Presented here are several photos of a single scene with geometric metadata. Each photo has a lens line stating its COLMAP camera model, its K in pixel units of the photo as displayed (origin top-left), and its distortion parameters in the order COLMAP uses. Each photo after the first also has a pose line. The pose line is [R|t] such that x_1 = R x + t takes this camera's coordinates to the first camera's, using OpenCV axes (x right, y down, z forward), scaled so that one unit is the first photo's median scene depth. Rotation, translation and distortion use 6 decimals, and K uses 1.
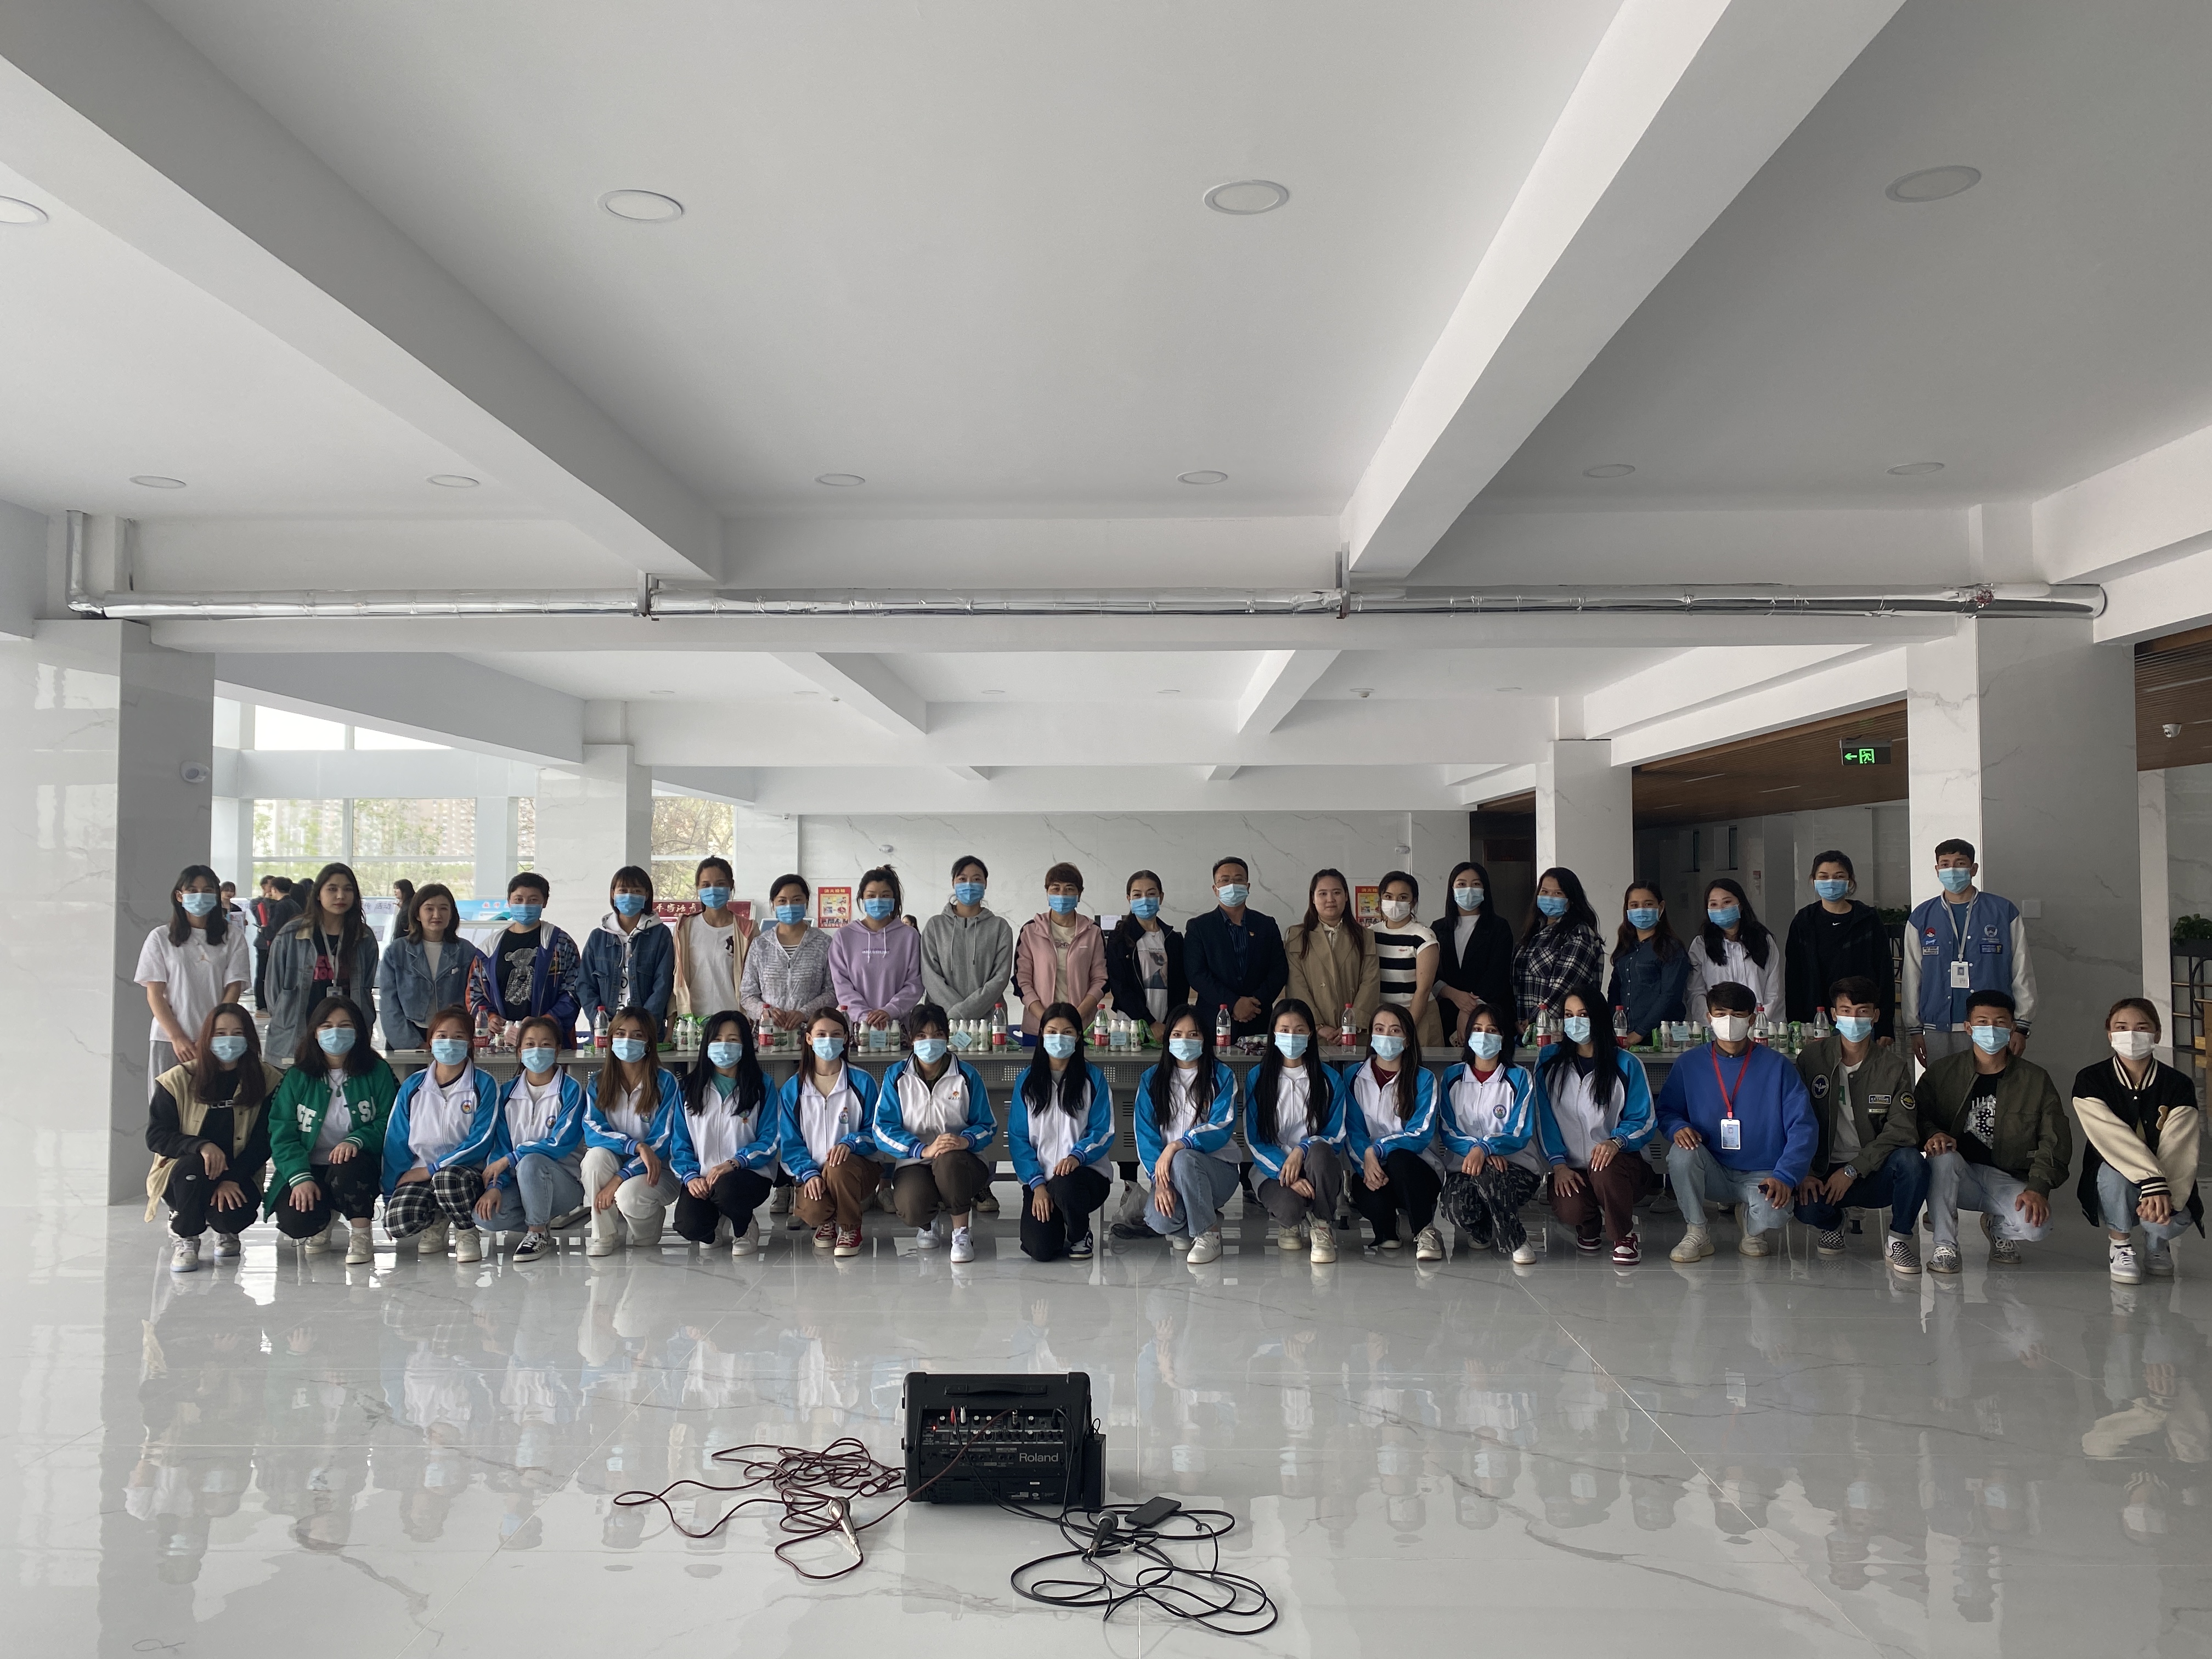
lens RADIAL K [[1697.3, 0, 1107.2], [0, 1697.3, 830.2], [0, 0, 1]] dist [0.027528, -0.013239]
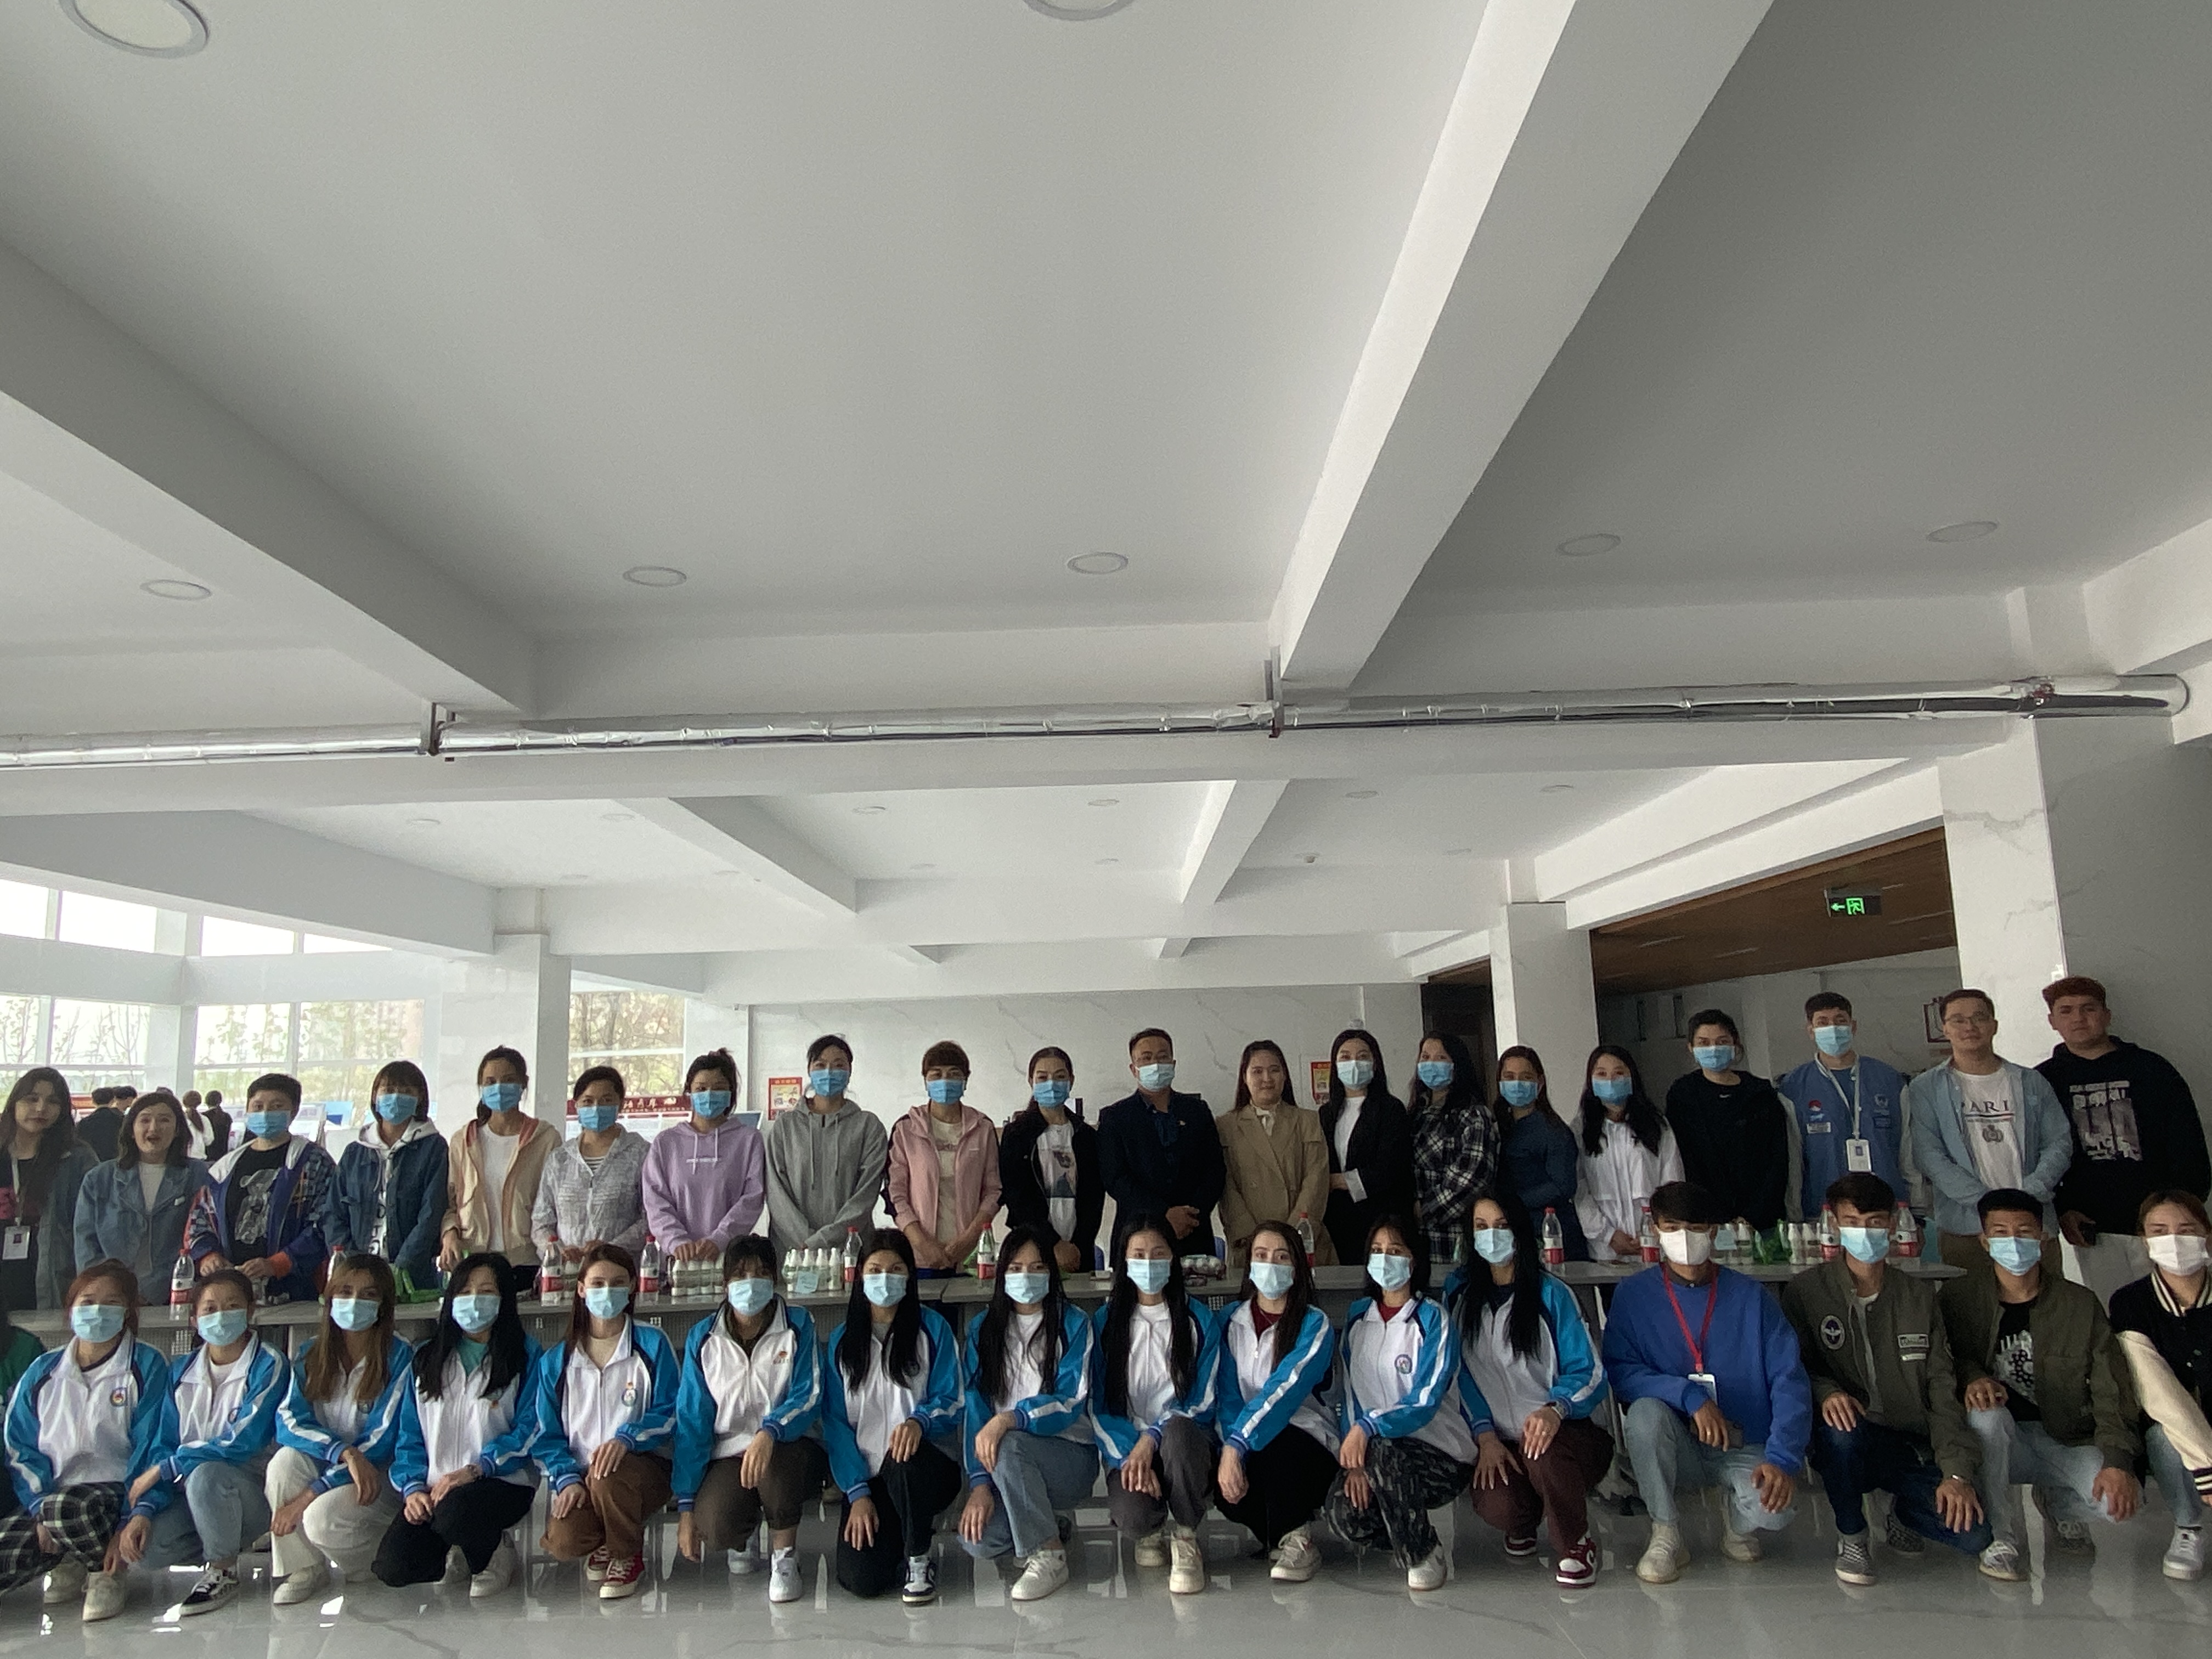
lens RADIAL K [[1617.9, 0, 1100.9], [0, 1617.9, 823.7], [0, 0, 1]] dist [0.038456, -0.015719]
pose [[0.999497, -0.023877, 0.020891, 0.035404], [0.026156, 0.992828, -0.116659, 0.008196], [-0.017956, 0.117146, 0.992952, 0.219070]]
